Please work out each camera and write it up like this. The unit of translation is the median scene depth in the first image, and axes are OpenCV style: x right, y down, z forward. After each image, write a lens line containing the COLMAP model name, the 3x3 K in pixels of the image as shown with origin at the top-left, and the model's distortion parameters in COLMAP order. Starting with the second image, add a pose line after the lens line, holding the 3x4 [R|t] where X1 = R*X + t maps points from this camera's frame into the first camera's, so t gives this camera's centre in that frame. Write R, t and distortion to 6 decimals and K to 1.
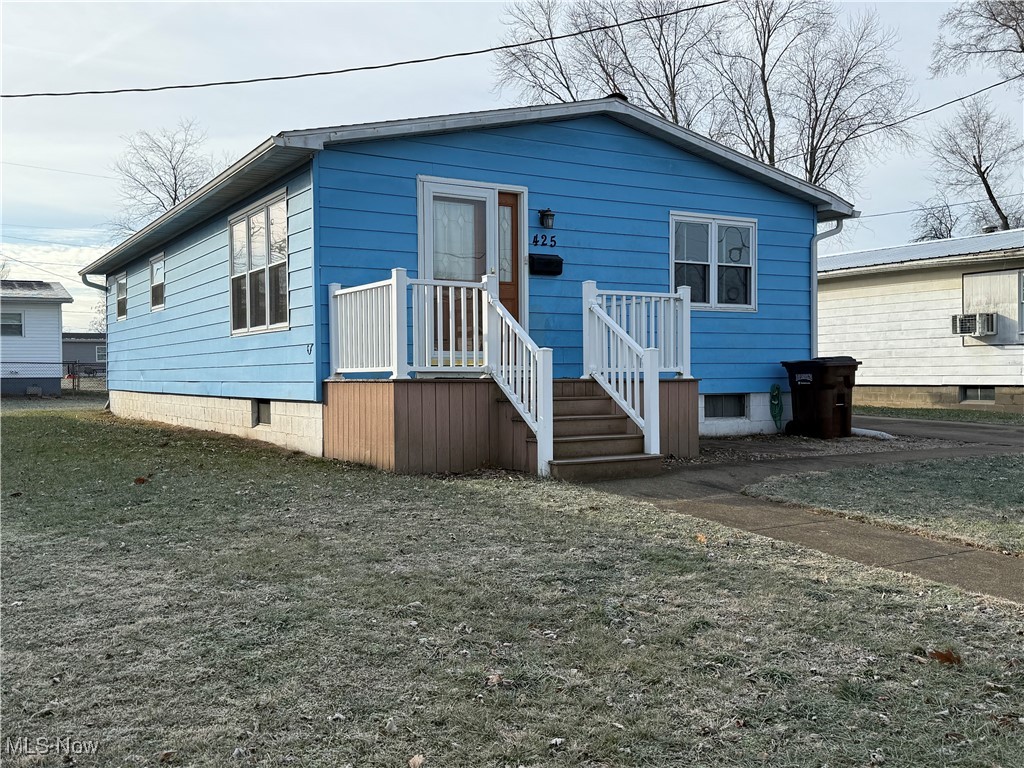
lens RADIAL K [[977.2, 0, 512.0], [0, 977.2, 384.0], [0, 0, 1]] dist [0.108201, -0.008888]
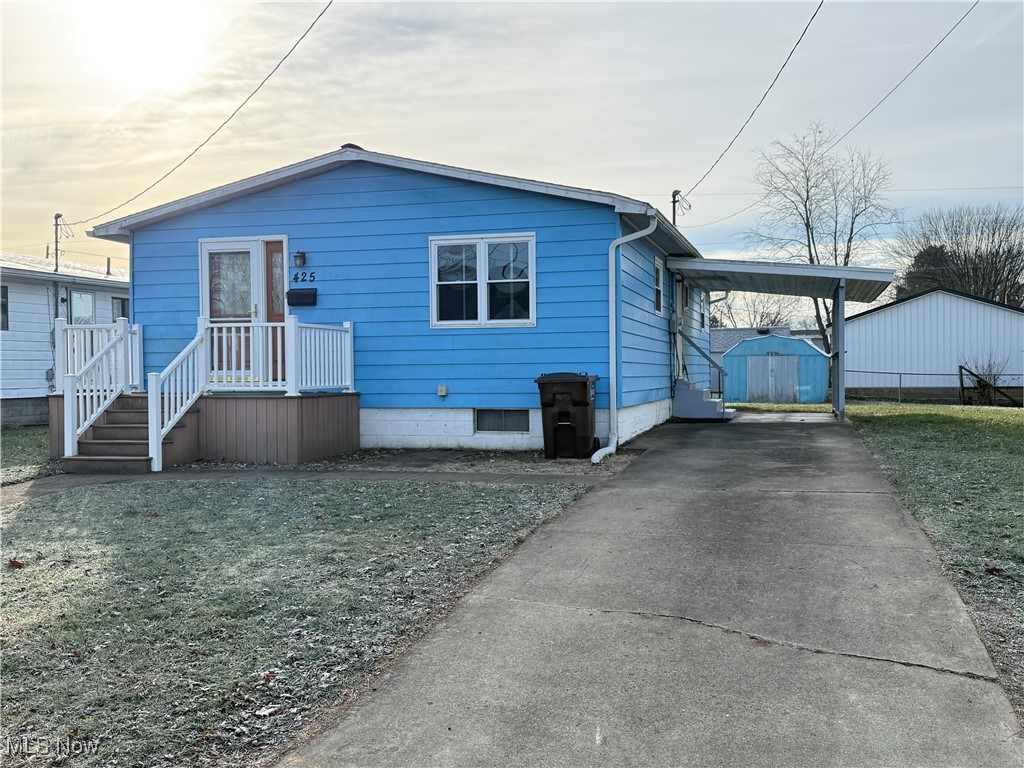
lens RADIAL K [[977.2, 0, 512.0], [0, 977.2, 384.0], [0, 0, 1]] dist [0.108201, -0.008888]
pose [[0.693456, 0.011355, -0.720409, 0.996007], [-0.004100, 0.999922, 0.011815, -0.028397], [0.720487, -0.005240, 0.693449, 0.320298]]
